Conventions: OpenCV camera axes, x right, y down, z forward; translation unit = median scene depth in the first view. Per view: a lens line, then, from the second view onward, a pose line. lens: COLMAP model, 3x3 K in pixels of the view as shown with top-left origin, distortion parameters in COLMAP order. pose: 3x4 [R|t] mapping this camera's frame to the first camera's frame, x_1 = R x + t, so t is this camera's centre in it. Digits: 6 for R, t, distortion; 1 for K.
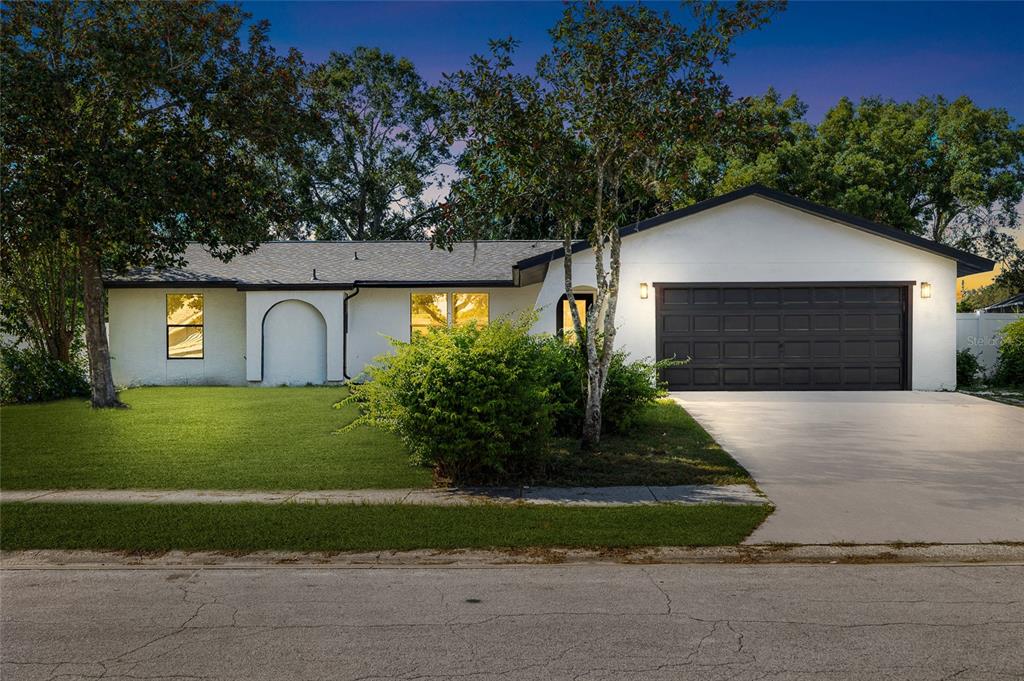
lens RADIAL K [[1020.7, 0, 511.2], [0, 1020.7, 340.6], [0, 0, 1]] dist [-0.020175, 0.000000]
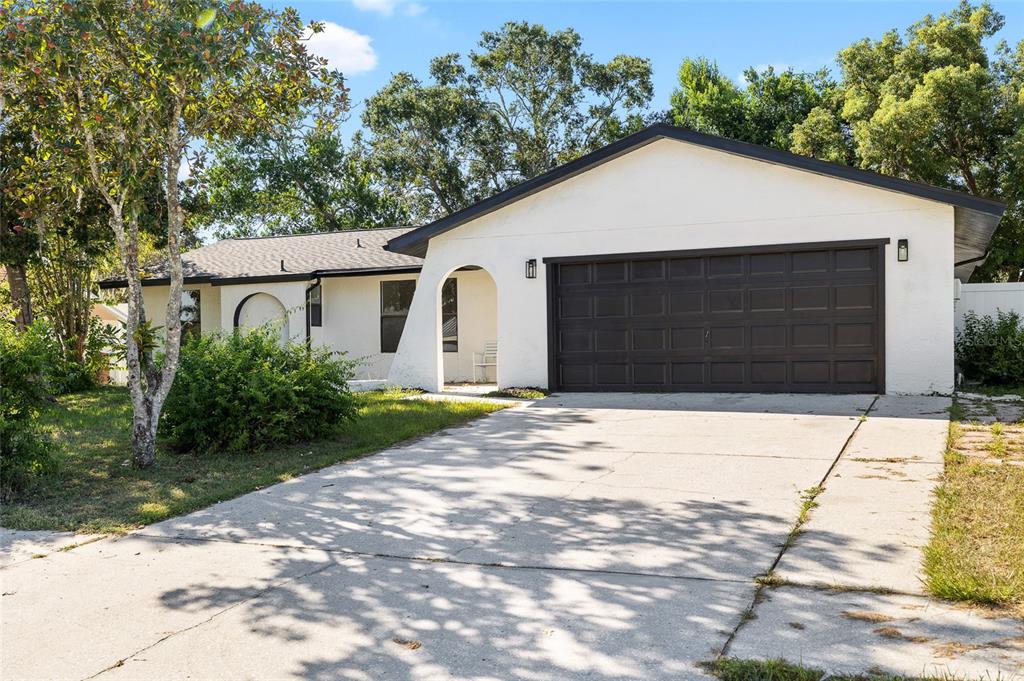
lens RADIAL K [[1020.7, 0, 512.1], [0, 1020.7, 342.1], [0, 0, 1]] dist [-0.020175, 0.000000]
pose [[0.903282, -0.010591, -0.428917, 0.416979], [0.015142, 0.999859, 0.007198, 0.003802], [0.428781, -0.012996, 0.903315, 0.224636]]
